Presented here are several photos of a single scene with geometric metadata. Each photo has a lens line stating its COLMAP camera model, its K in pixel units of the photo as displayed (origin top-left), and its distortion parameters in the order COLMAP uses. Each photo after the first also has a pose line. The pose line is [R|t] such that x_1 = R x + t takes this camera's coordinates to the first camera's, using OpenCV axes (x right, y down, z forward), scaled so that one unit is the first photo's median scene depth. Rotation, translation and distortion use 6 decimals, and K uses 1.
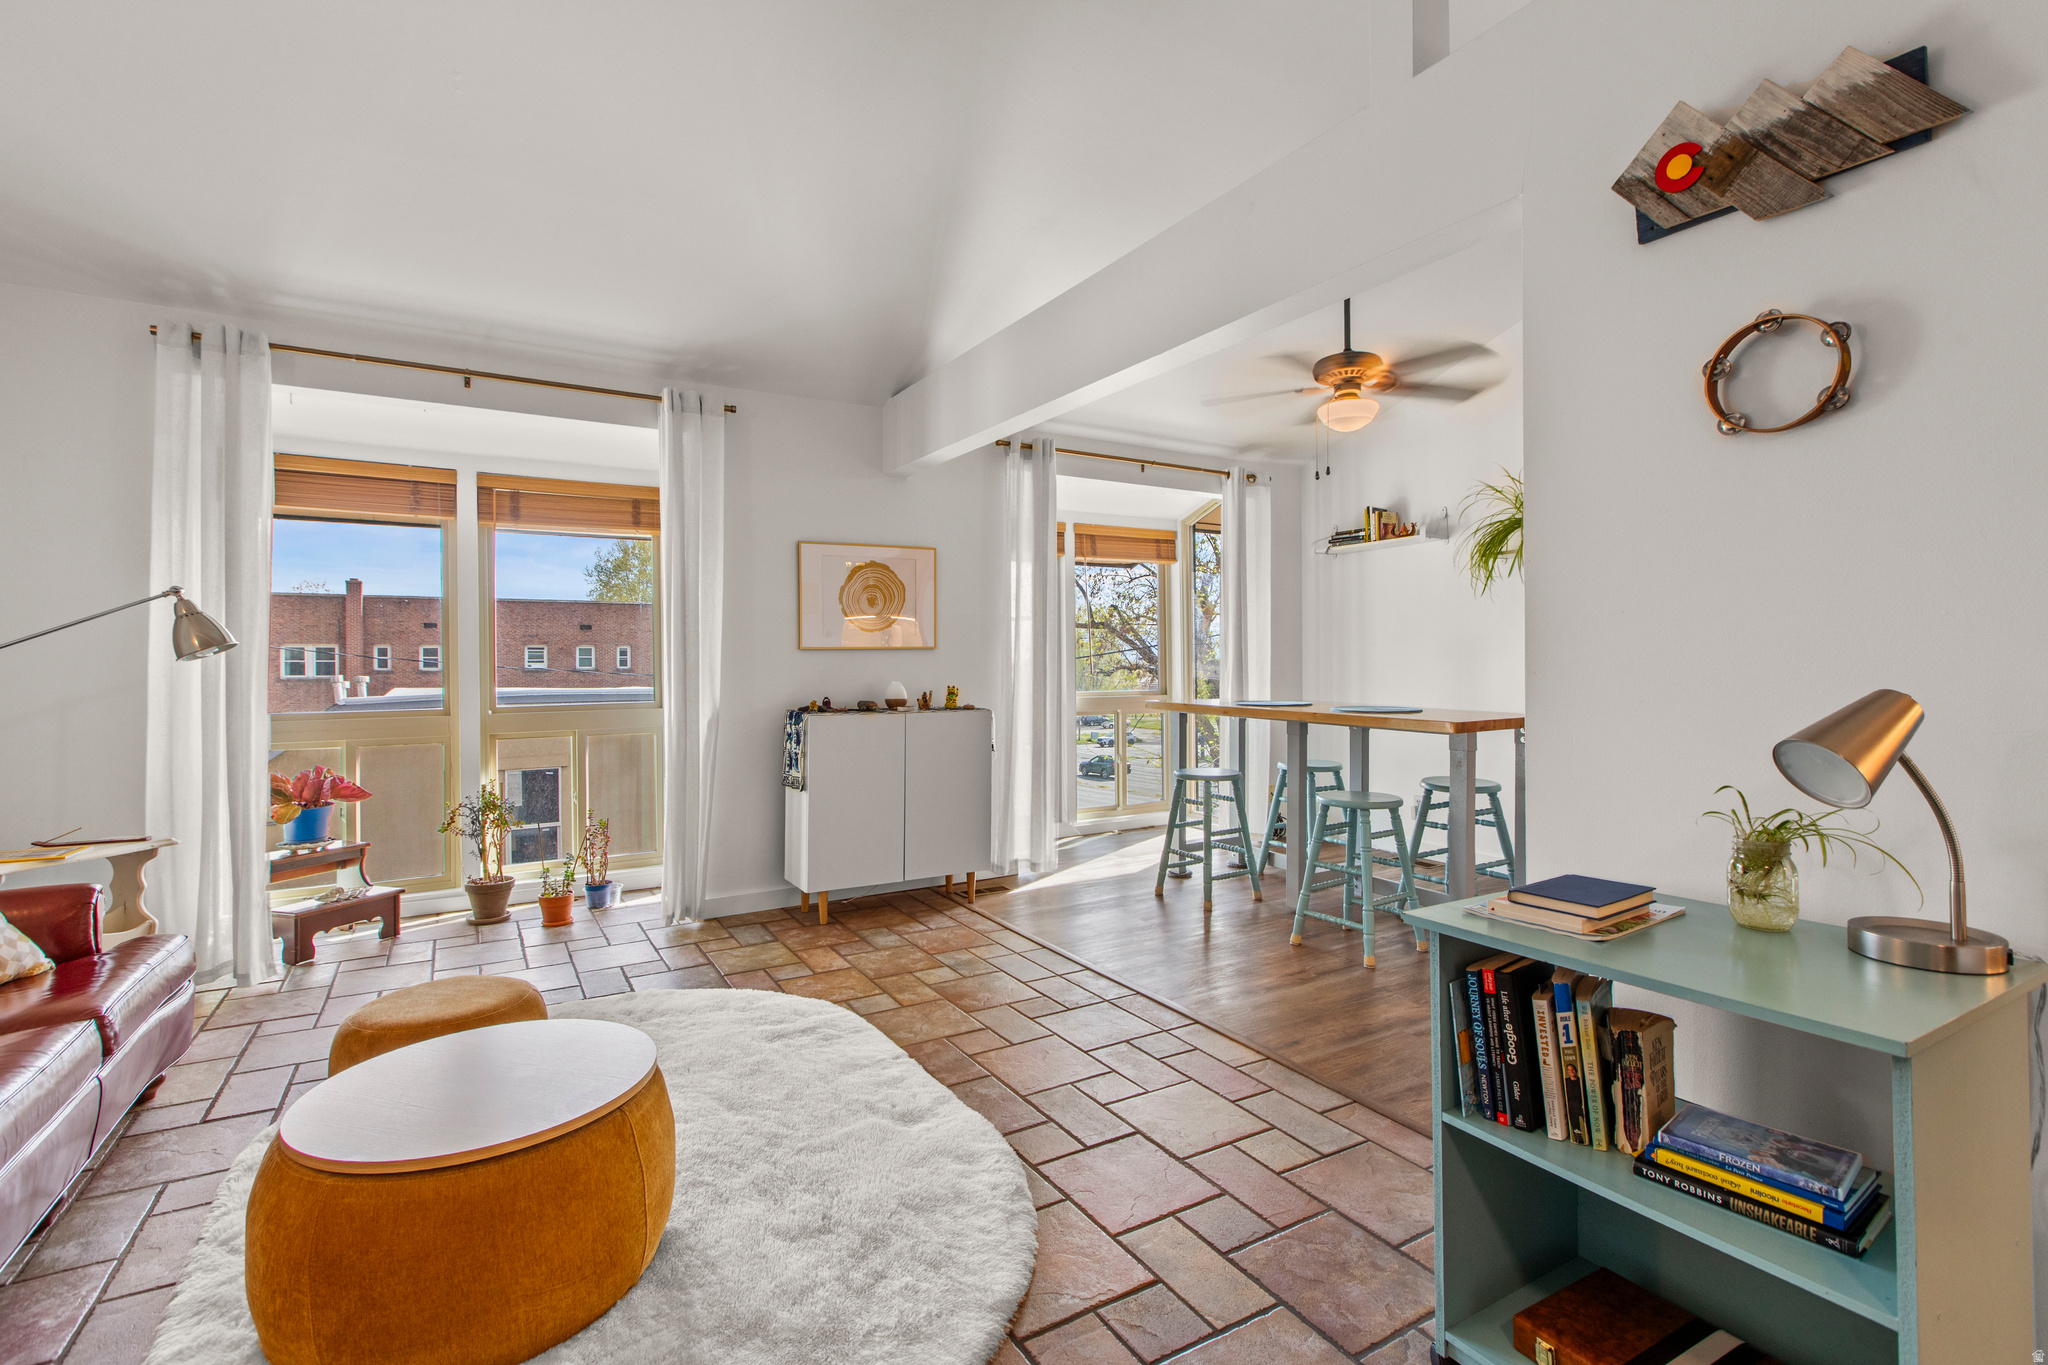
lens RADIAL K [[921.3, 0, 1013.3], [0, 921.3, 664.9], [0, 0, 1]] dist [-0.001518, 0.001131]
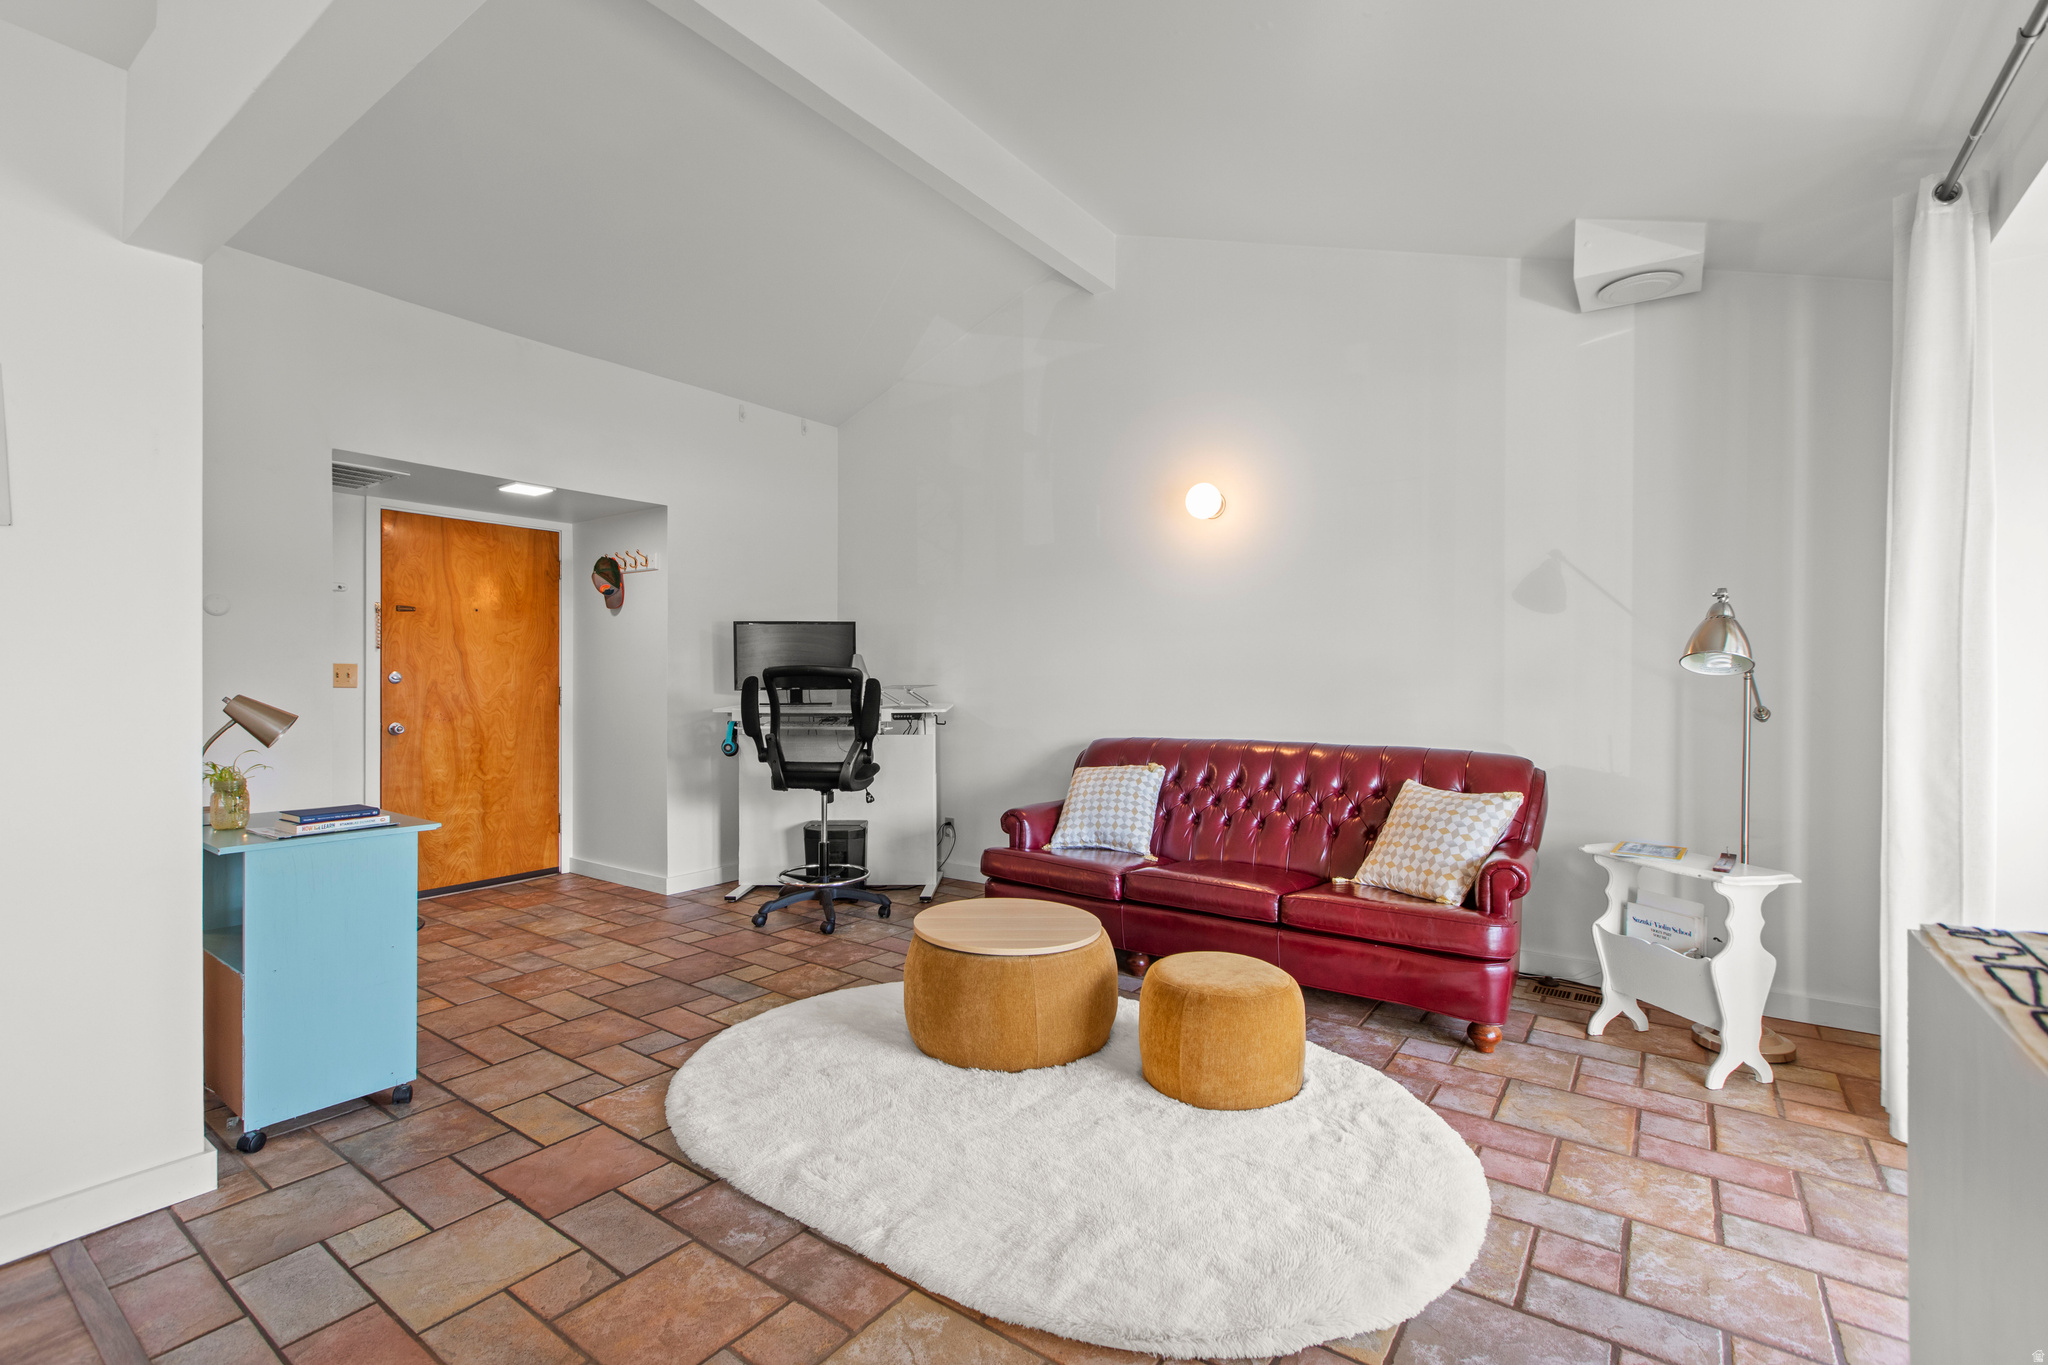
lens RADIAL K [[921.3, 0, 1005.6], [0, 921.3, 681.9], [0, 0, 1]] dist [-0.001518, 0.001131]
pose [[-0.918092, 0.003584, -0.396352, 0.042082], [0.002120, 0.999989, 0.004131, -0.000789], [0.396362, 0.002952, -0.918089, 1.015045]]
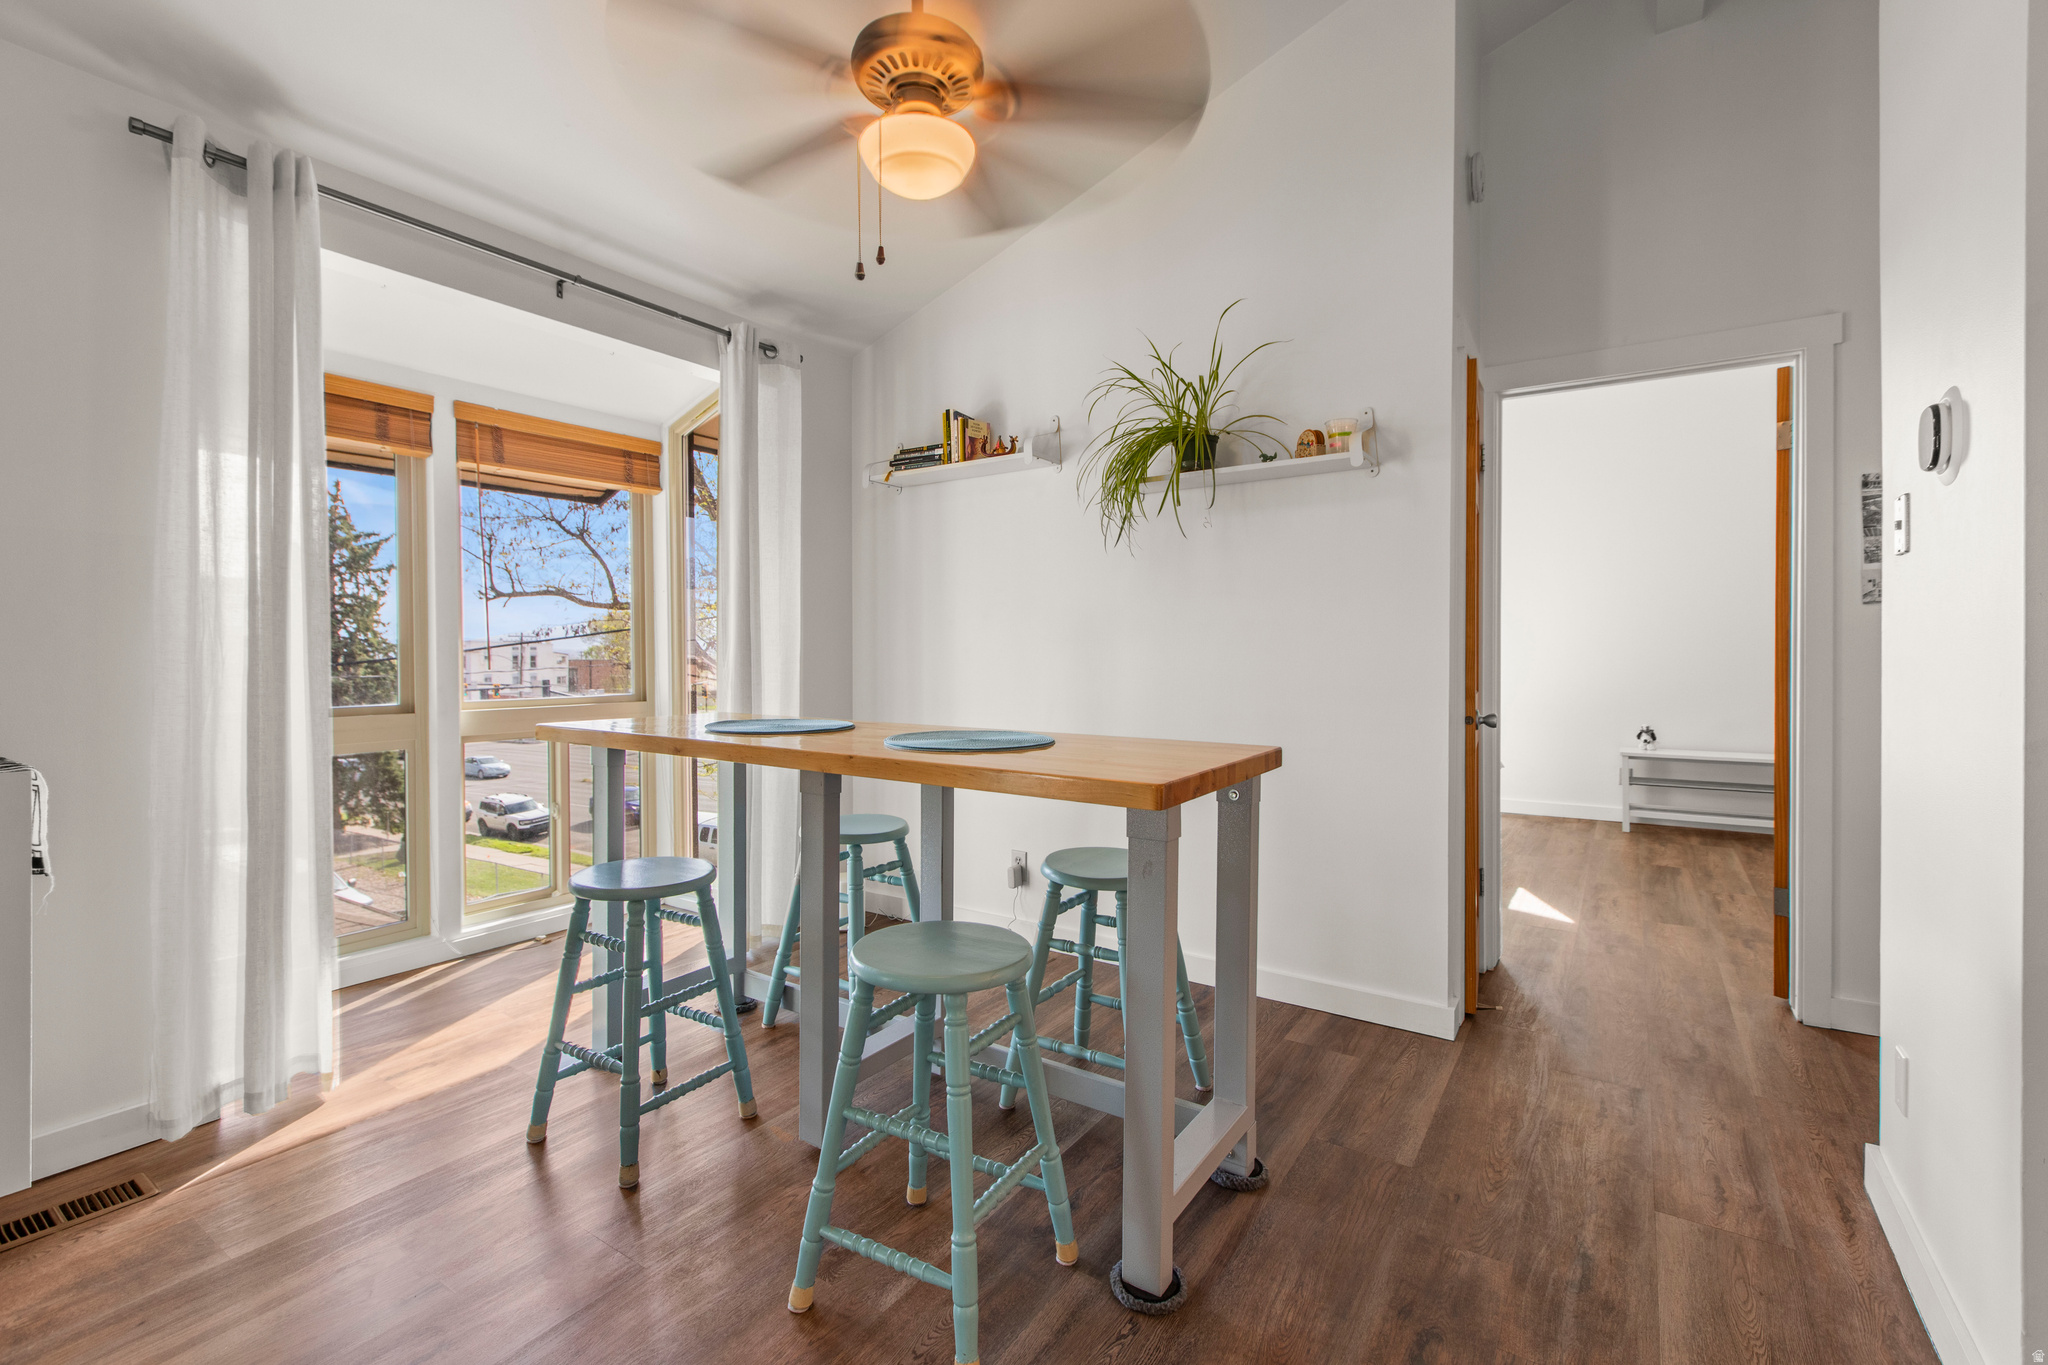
lens RADIAL K [[921.3, 0, 1000.2], [0, 921.3, 663.2], [0, 0, 1]] dist [-0.001518, 0.001131]
pose [[0.905554, -0.001191, 0.424230, 0.180595], [-0.001958, 0.999974, 0.006986, 0.001680], [-0.424227, -0.007157, 0.905527, 0.497873]]
